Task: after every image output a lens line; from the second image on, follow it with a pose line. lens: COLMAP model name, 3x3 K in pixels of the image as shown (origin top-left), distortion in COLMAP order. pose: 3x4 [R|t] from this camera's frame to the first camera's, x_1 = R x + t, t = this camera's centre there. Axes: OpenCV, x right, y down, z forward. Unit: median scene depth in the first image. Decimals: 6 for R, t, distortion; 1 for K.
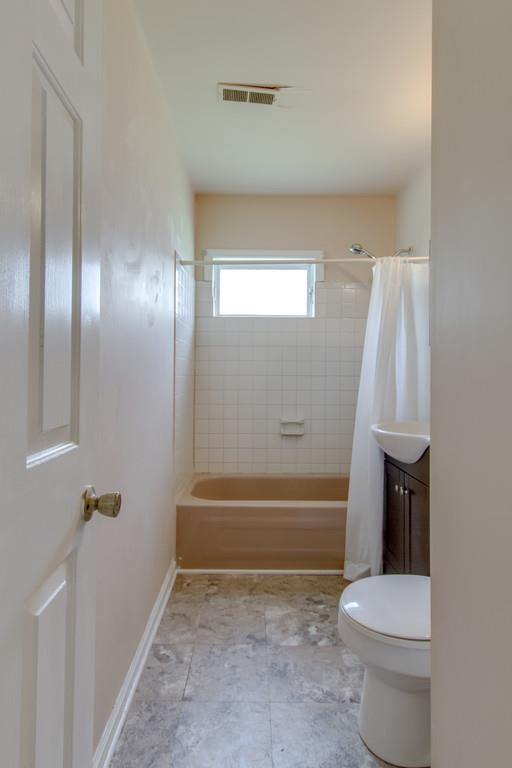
lens RADIAL K [[367.3, 0, 255.9], [0, 367.3, 384.7], [0, 0, 1]] dist [-0.013083, 0.000712]
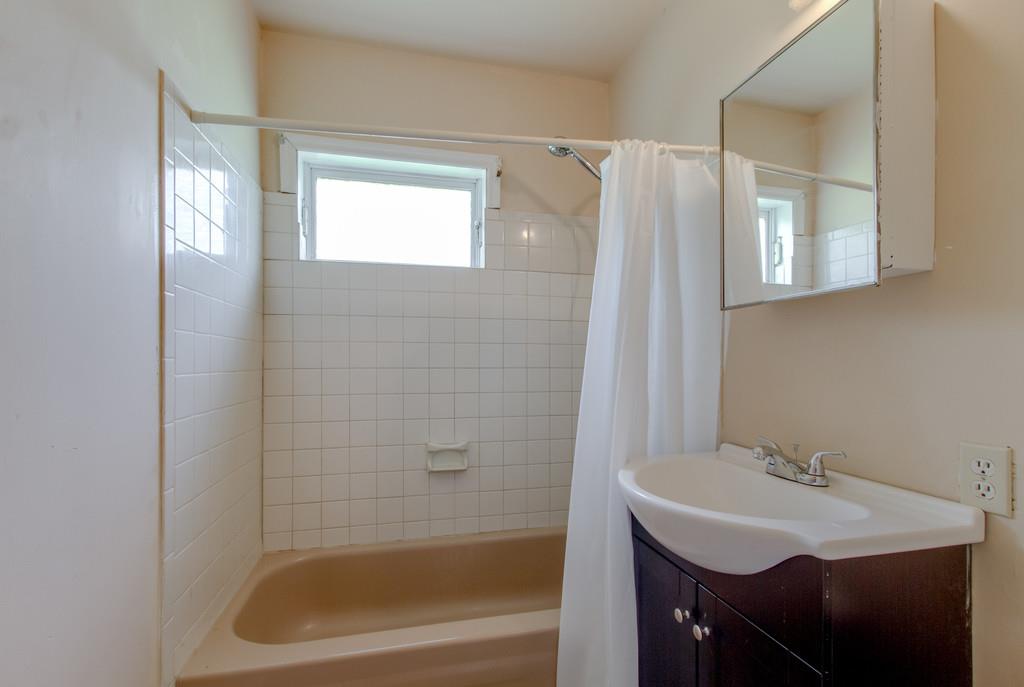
lens RADIAL K [[489.7, 0, 514.1], [0, 489.7, 354.1], [0, 0, 1]] dist [-0.013083, 0.000712]
pose [[0.971850, -0.001842, 0.235595, 0.020669], [0.012685, 0.998928, -0.044515, -0.011015], [-0.235261, 0.046250, 0.970831, 0.233227]]
